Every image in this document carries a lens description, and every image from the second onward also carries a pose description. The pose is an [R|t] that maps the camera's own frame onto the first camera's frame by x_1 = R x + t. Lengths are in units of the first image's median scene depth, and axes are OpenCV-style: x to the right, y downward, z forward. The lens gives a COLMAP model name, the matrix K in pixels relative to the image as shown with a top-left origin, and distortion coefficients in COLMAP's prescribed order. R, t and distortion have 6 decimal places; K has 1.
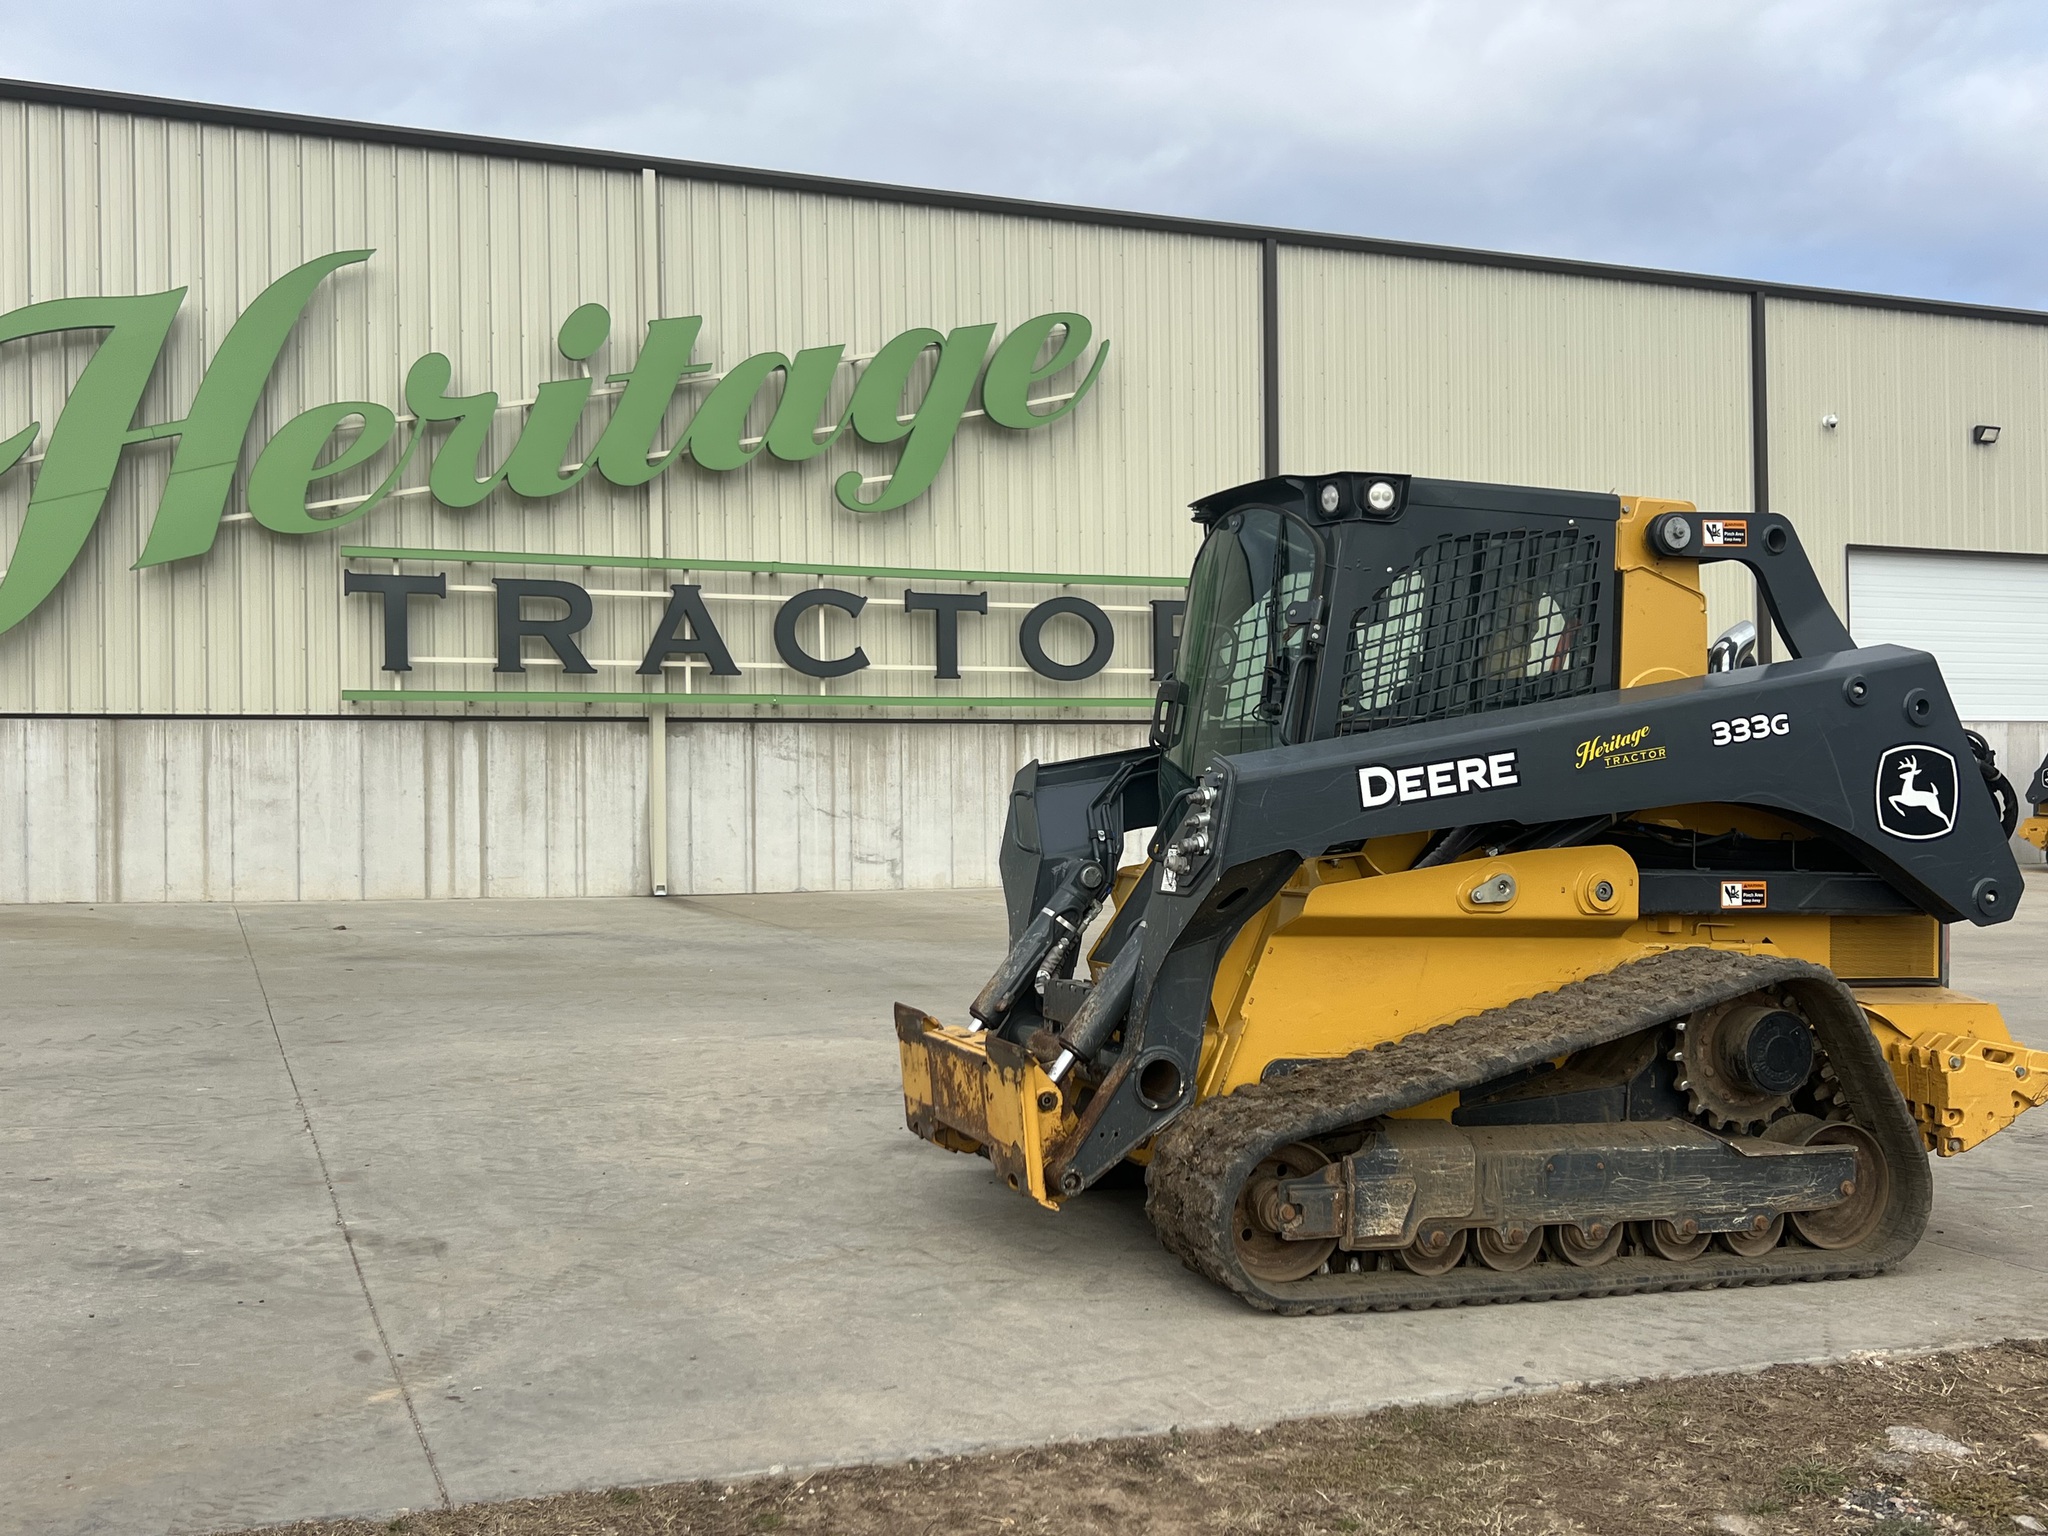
lens RADIAL K [[1981.5, 0, 1013.2], [0, 1981.5, 763.0], [0, 0, 1]] dist [0.034821, 0.000000]
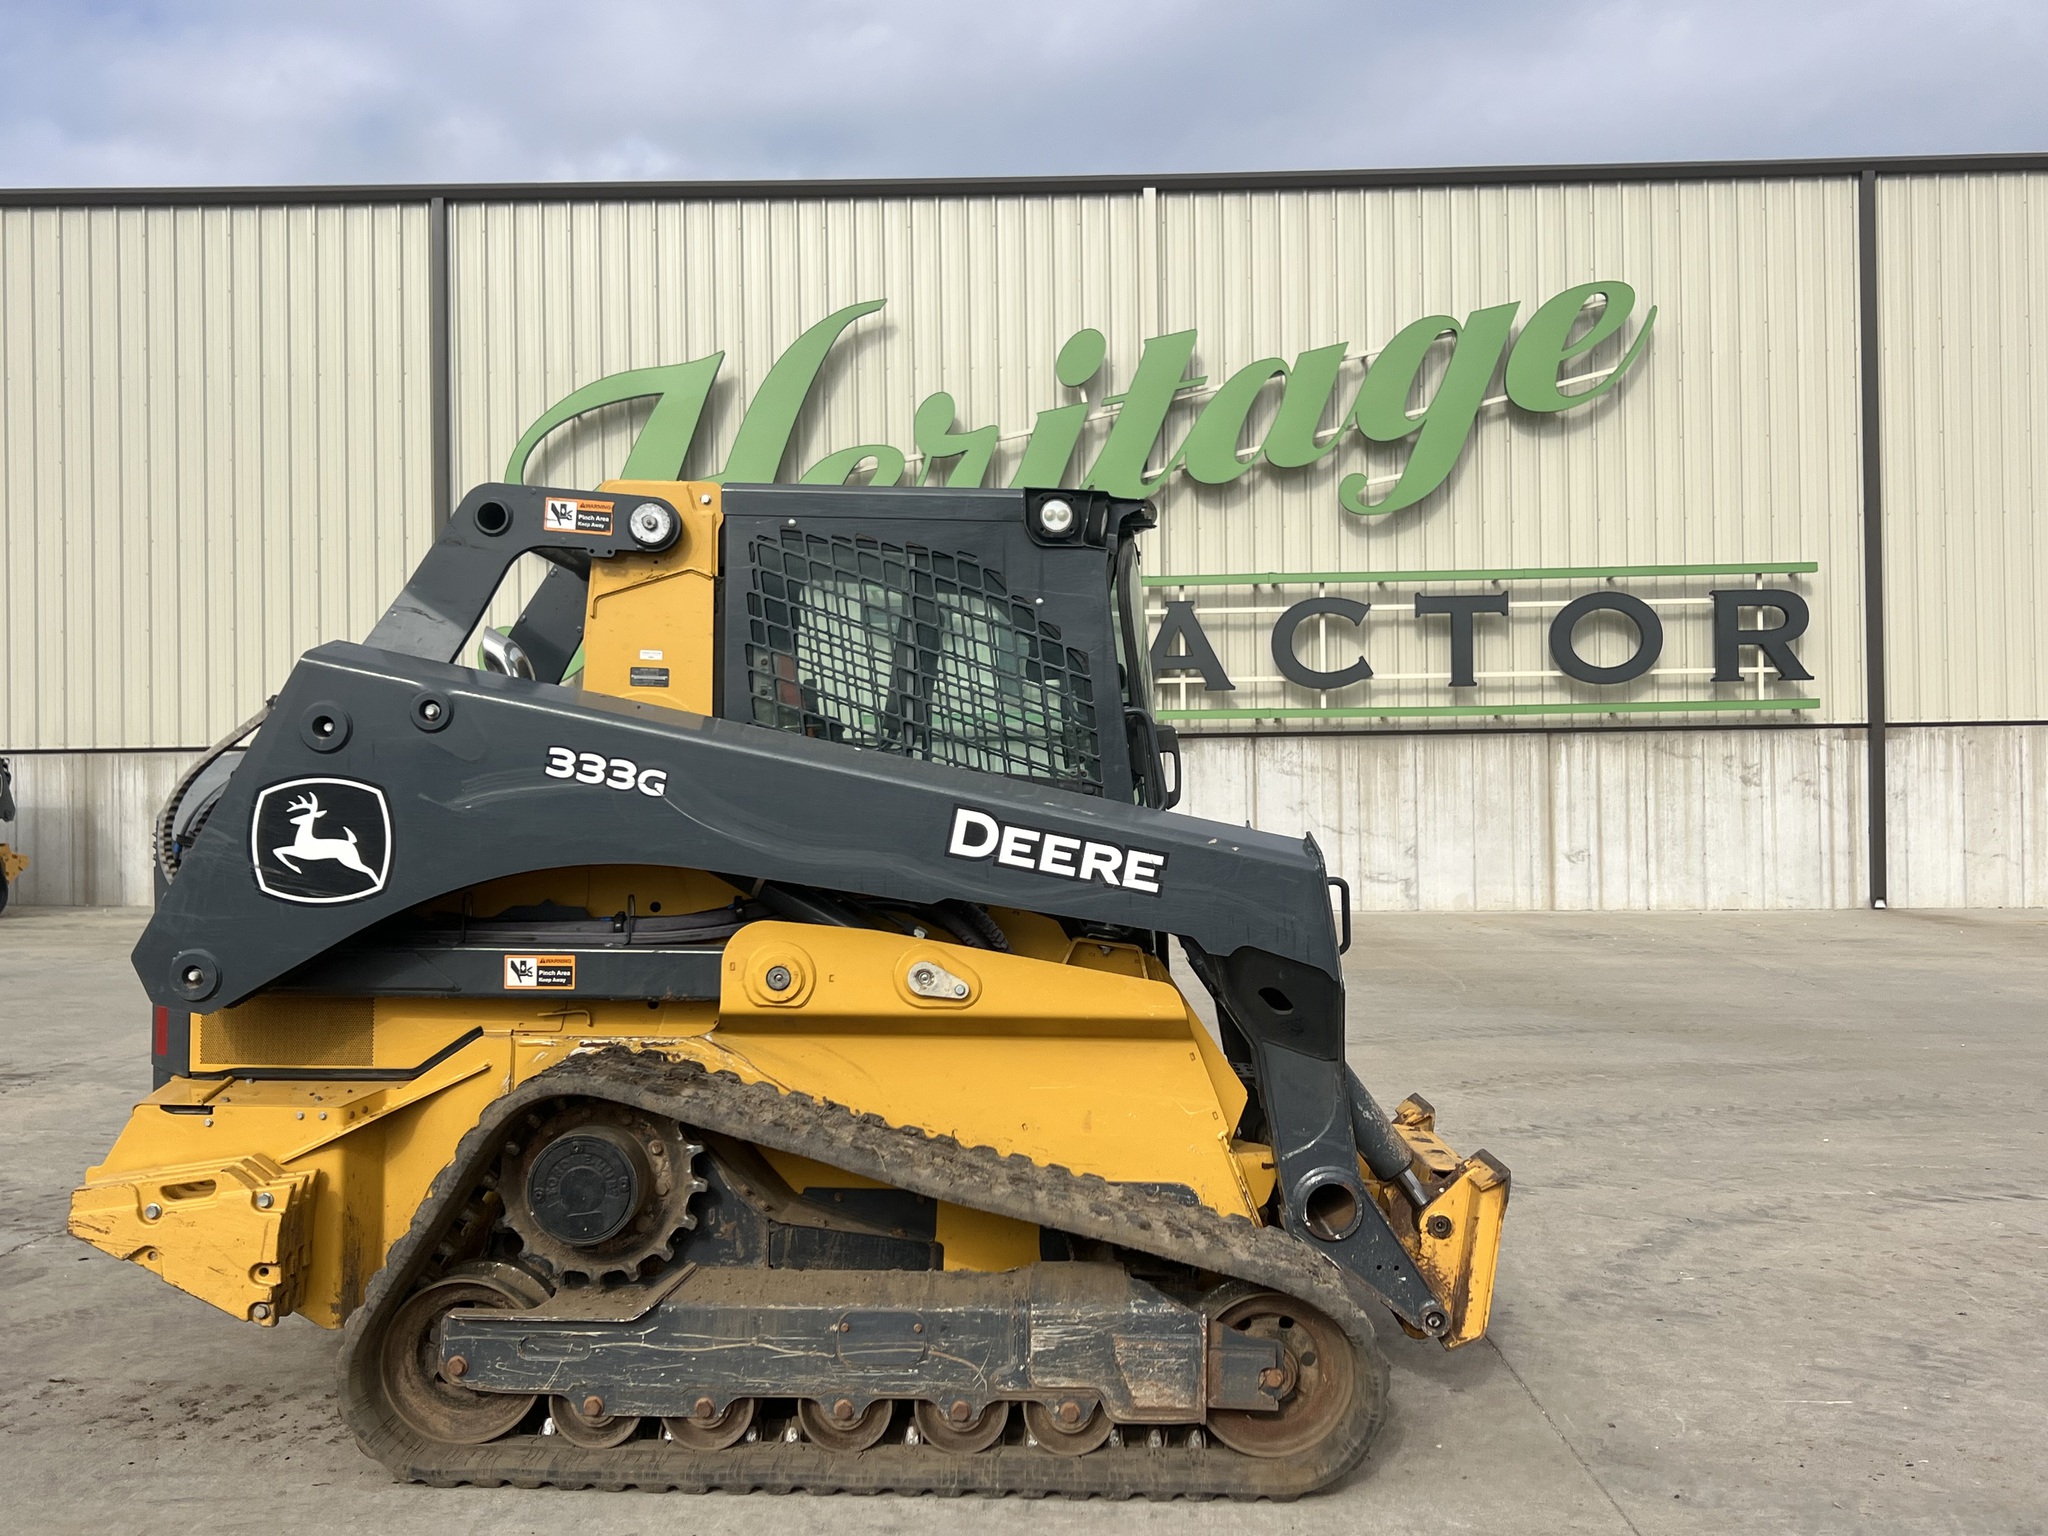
lens RADIAL K [[1981.5, 0, 1048.4], [0, 1981.5, 769.9], [0, 0, 1]] dist [0.034821, 0.000000]
pose [[0.920294, -0.011733, -0.391052, 0.597534], [0.012706, 0.999919, -0.000100, -0.021850], [0.391021, -0.004877, 0.920369, 0.219604]]
